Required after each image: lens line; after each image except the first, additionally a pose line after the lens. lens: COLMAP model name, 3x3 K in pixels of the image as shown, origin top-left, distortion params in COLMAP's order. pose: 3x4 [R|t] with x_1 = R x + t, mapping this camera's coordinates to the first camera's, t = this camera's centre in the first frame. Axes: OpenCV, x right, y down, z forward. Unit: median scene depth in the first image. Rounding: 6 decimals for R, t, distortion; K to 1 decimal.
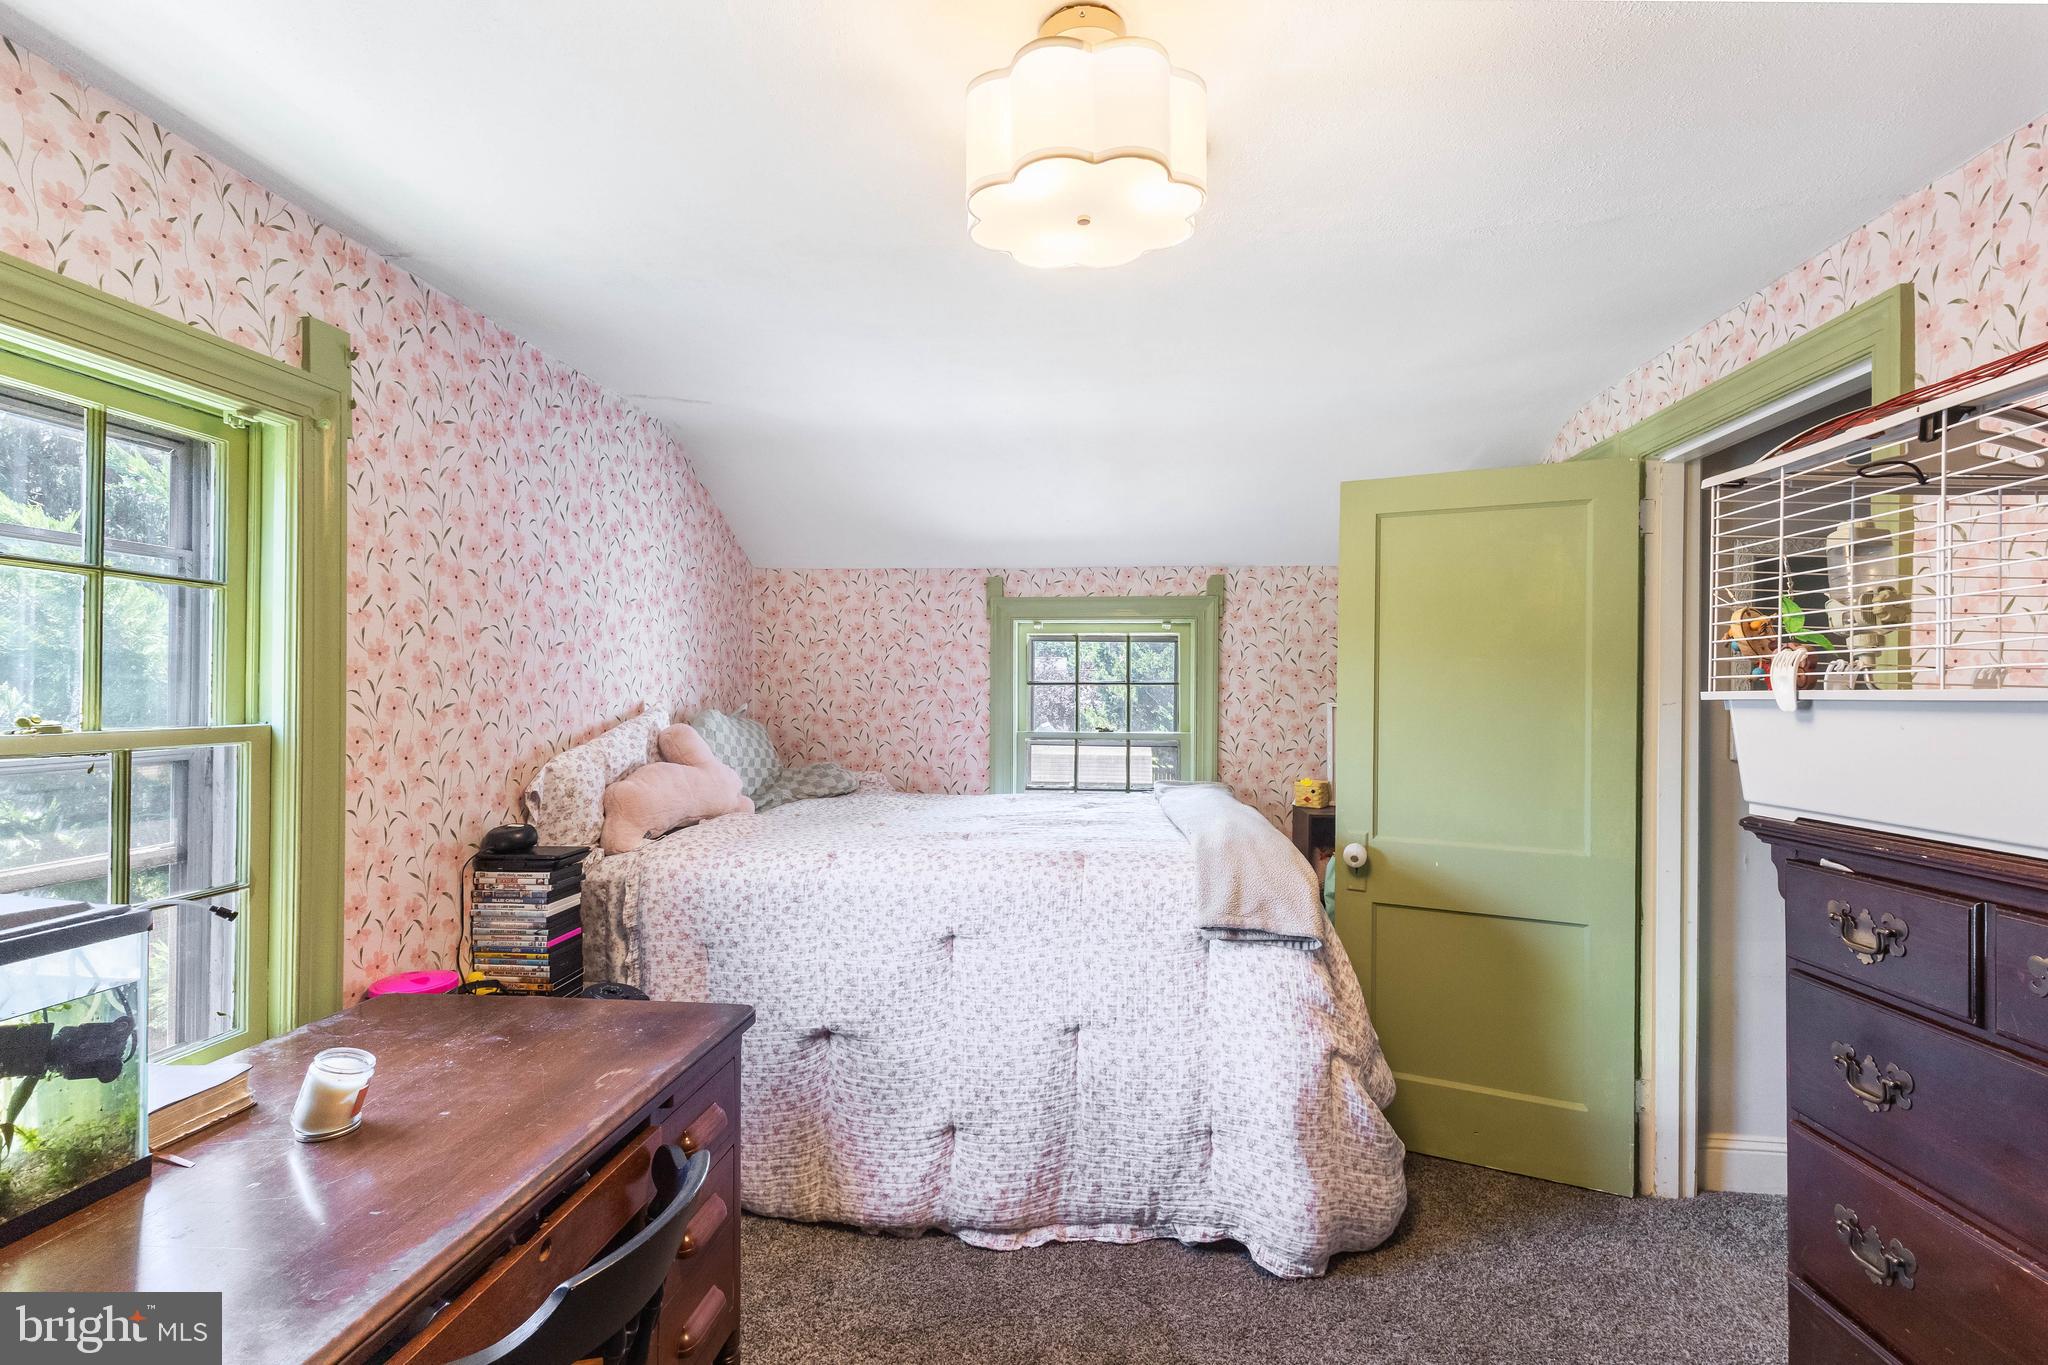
lens RADIAL K [[949.7, 0, 1021.5], [0, 949.7, 694.9], [0, 0, 1]] dist [0.002439, 0.000171]
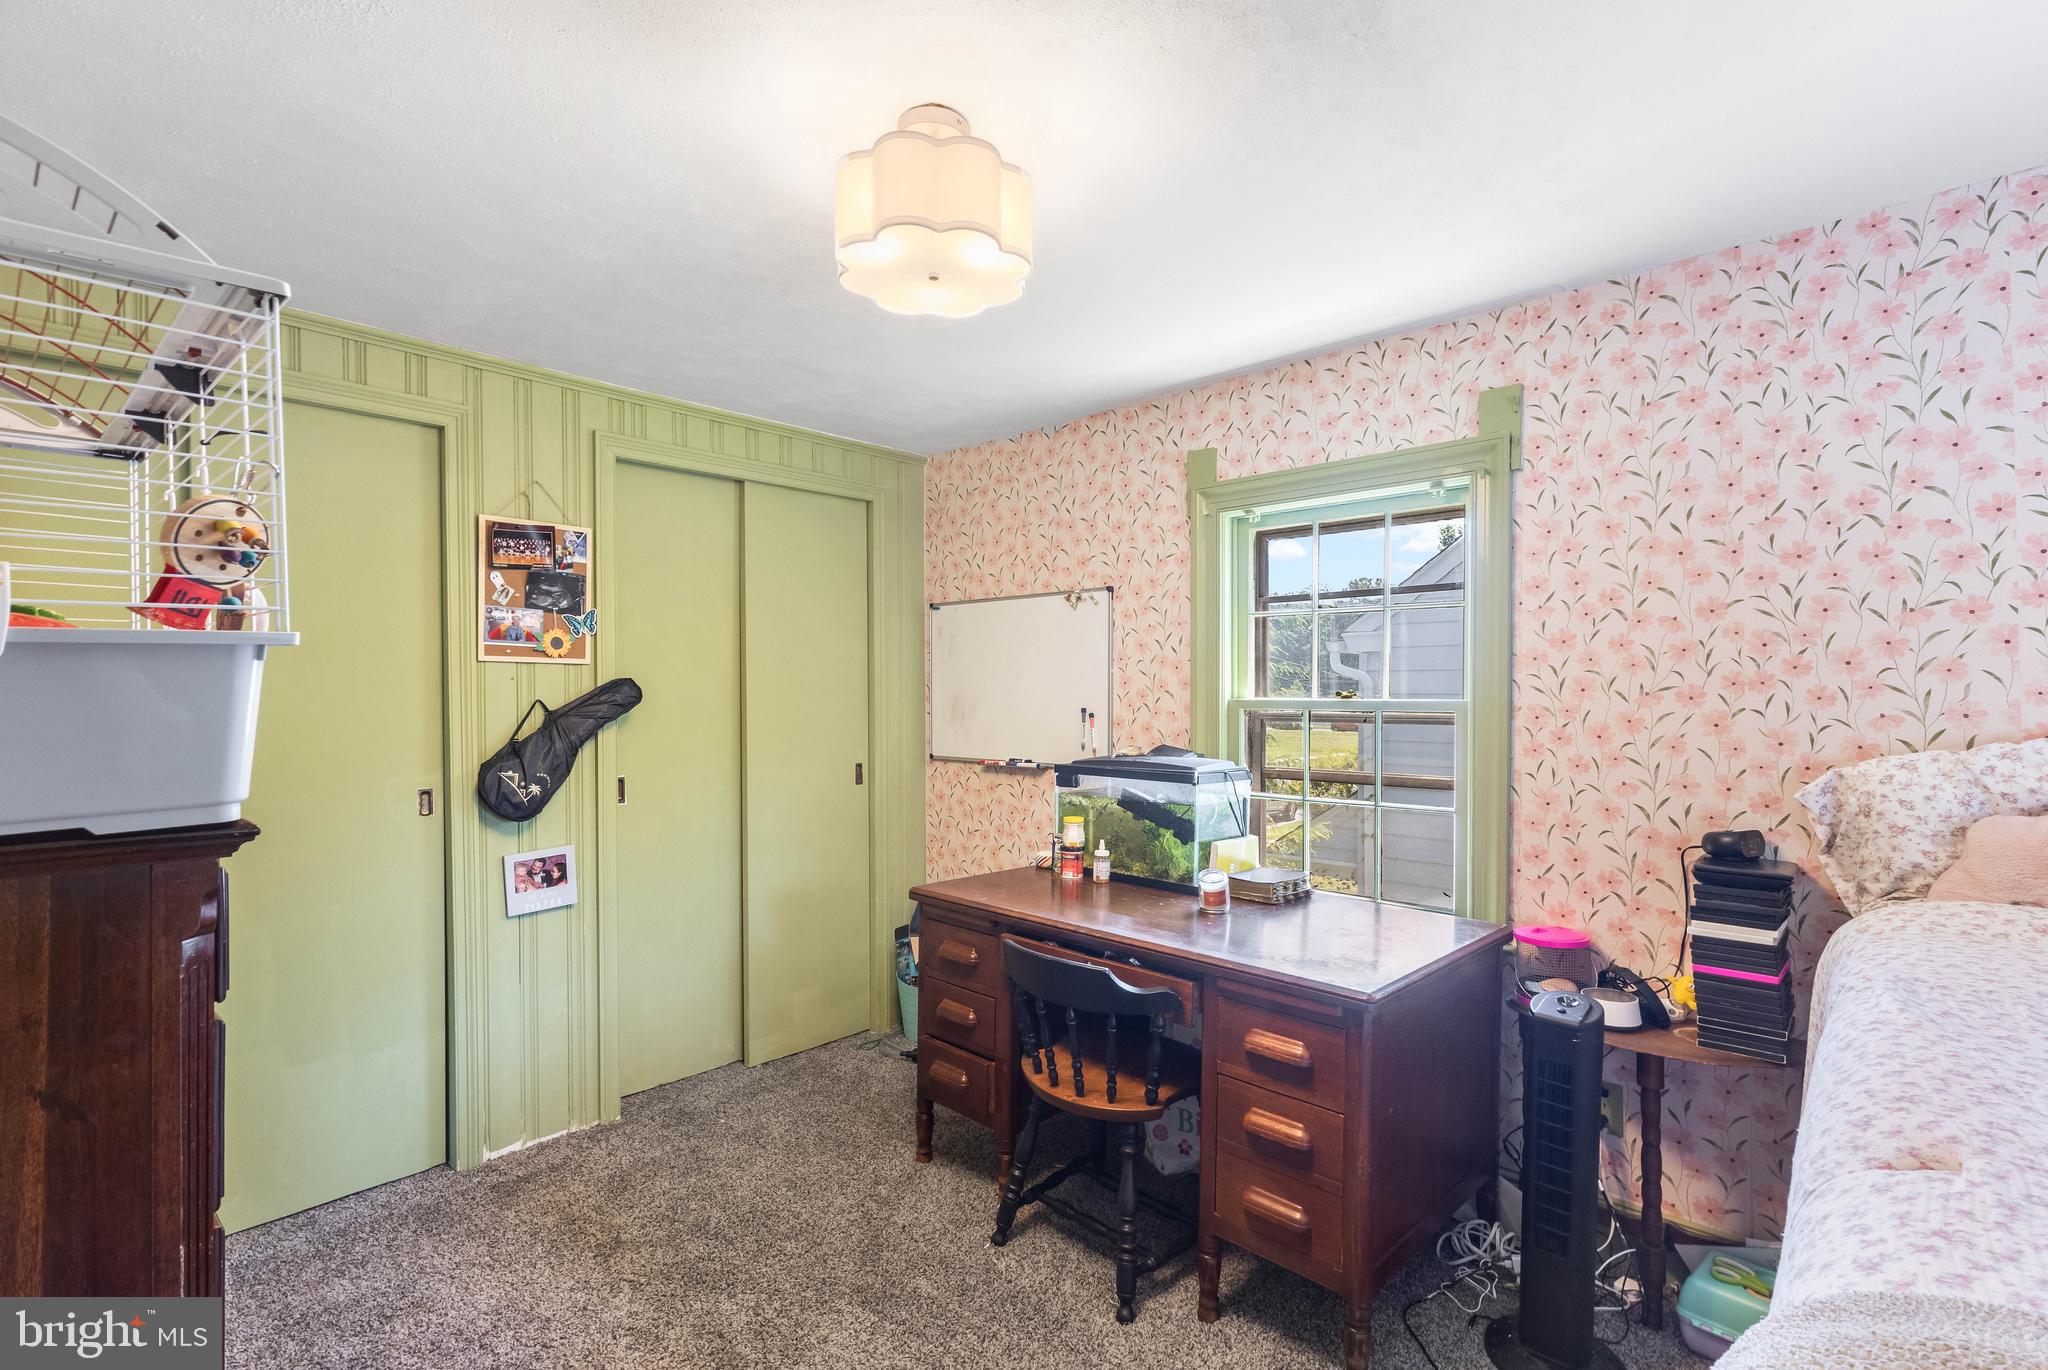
lens RADIAL K [[949.7, 0, 1021.5], [0, 949.7, 697.4], [0, 0, 1]] dist [0.002439, 0.000171]
pose [[-0.617725, 0.012199, -0.786300, 0.596102], [0.002063, 0.999901, 0.013892, 0.005807], [0.786391, 0.006959, -0.617689, 1.135118]]
